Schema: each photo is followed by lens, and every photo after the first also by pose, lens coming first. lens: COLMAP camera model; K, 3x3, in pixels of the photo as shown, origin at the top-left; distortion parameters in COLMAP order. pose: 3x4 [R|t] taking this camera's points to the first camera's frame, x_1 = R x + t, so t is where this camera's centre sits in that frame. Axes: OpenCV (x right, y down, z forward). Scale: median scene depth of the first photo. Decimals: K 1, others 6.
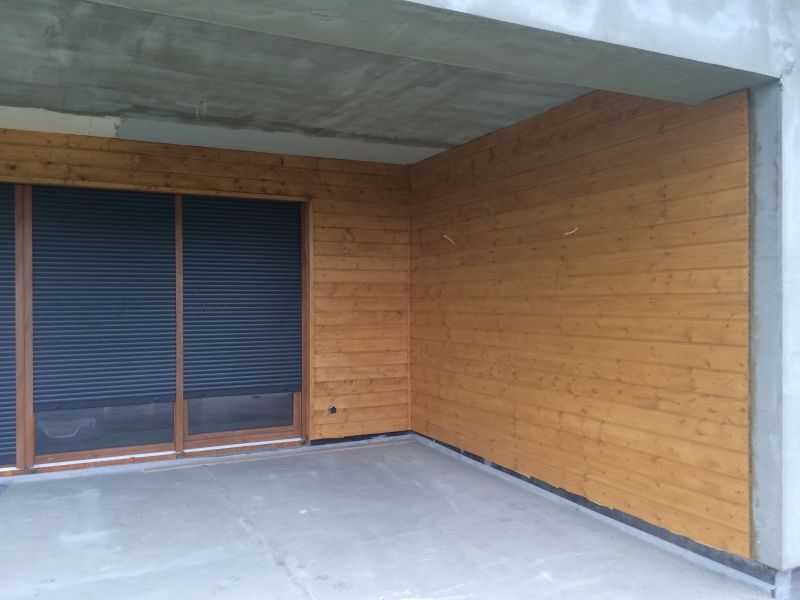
lens RADIAL K [[679.5, 0, 401.2], [0, 679.5, 299.9], [0, 0, 1]] dist [0.080286, -0.111017]
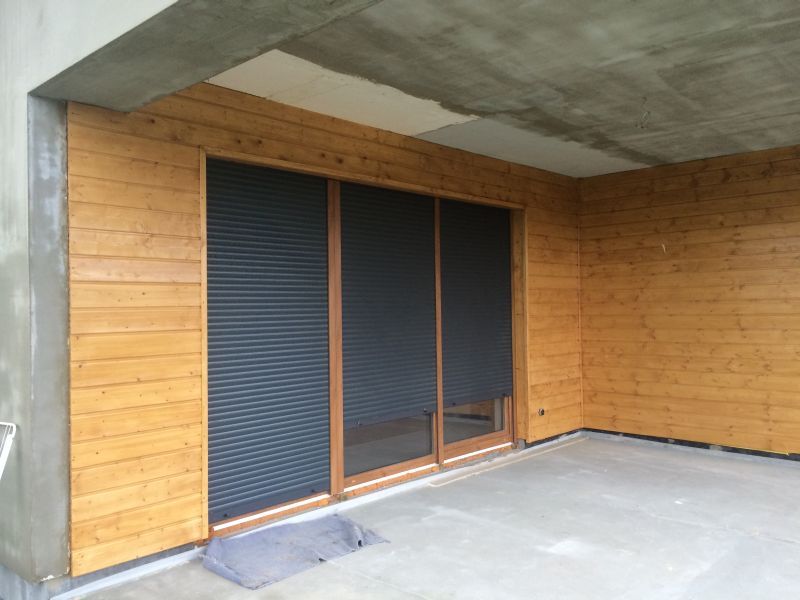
lens RADIAL K [[679.5, 0, 401.2], [0, 679.5, 299.9], [0, 0, 1]] dist [0.080286, -0.111017]
pose [[0.931426, -0.007336, 0.363857, -0.794137], [0.013352, 0.999813, -0.014021, 0.004377], [-0.363686, 0.017918, 0.931349, 0.134712]]
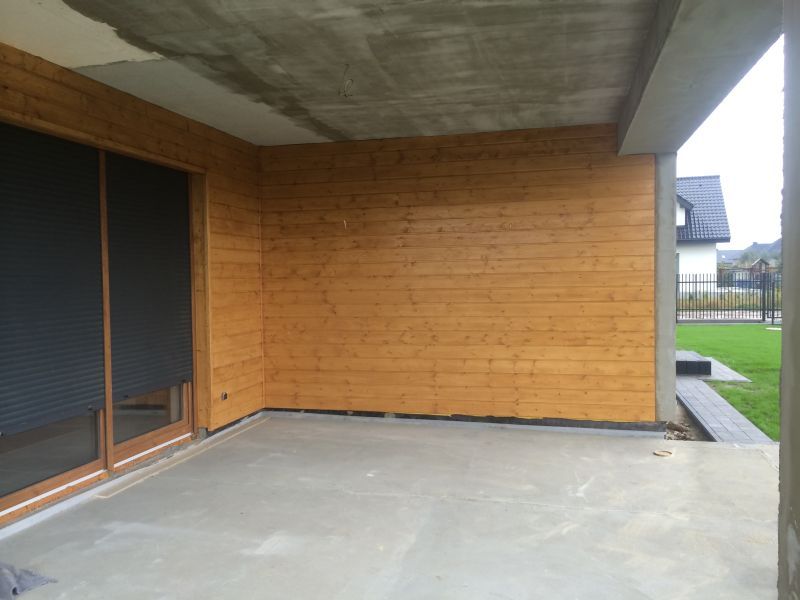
lens RADIAL K [[679.5, 0, 401.2], [0, 679.5, 299.9], [0, 0, 1]] dist [0.080286, -0.111017]
pose [[0.639018, -0.031880, 0.768530, -0.794424], [0.013774, 0.999455, 0.030006, 0.002099], [-0.769068, -0.008589, 0.639109, 0.237935]]
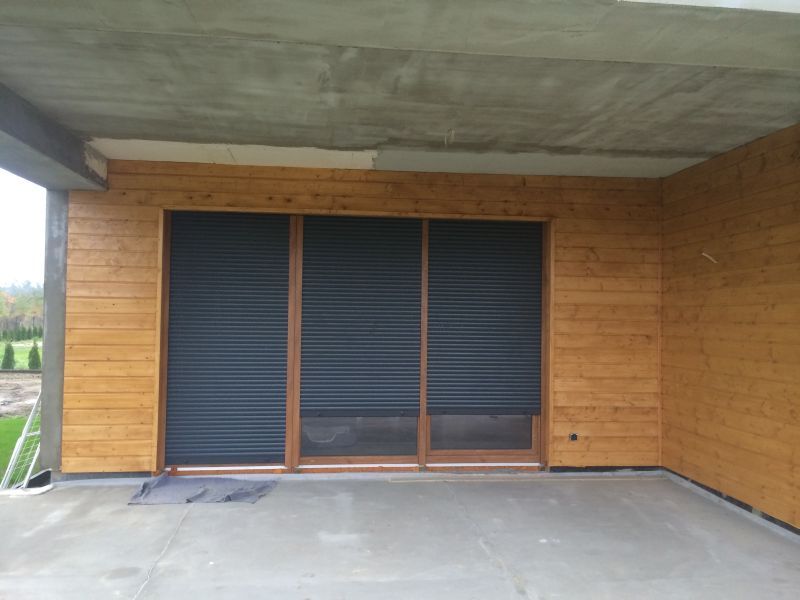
lens RADIAL K [[679.5, 0, 401.2], [0, 679.5, 299.9], [0, 0, 1]] dist [0.080286, -0.111017]
pose [[0.941897, 0.008239, -0.335802, -0.008416], [-0.018026, 0.999498, -0.026039, -0.002072], [0.335419, 0.030579, 0.941573, 0.006846]]
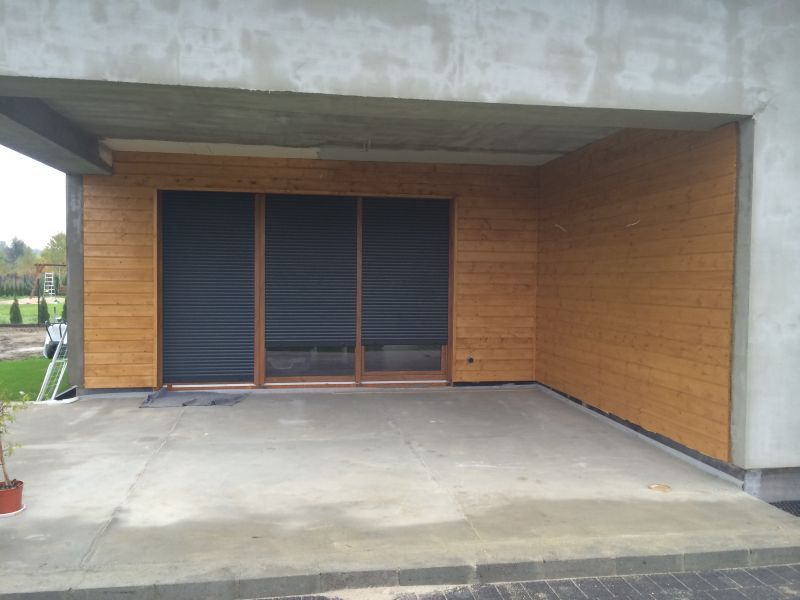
lens RADIAL K [[682.4, 0, 402.5], [0, 682.4, 298.5], [0, 0, 1]] dist [0.083091, -0.102170]
pose [[0.957977, 0.022422, -0.285968, 0.169979], [-0.014259, 0.999430, 0.030597, 0.007998], [0.286492, -0.025233, 0.957750, -0.326041]]
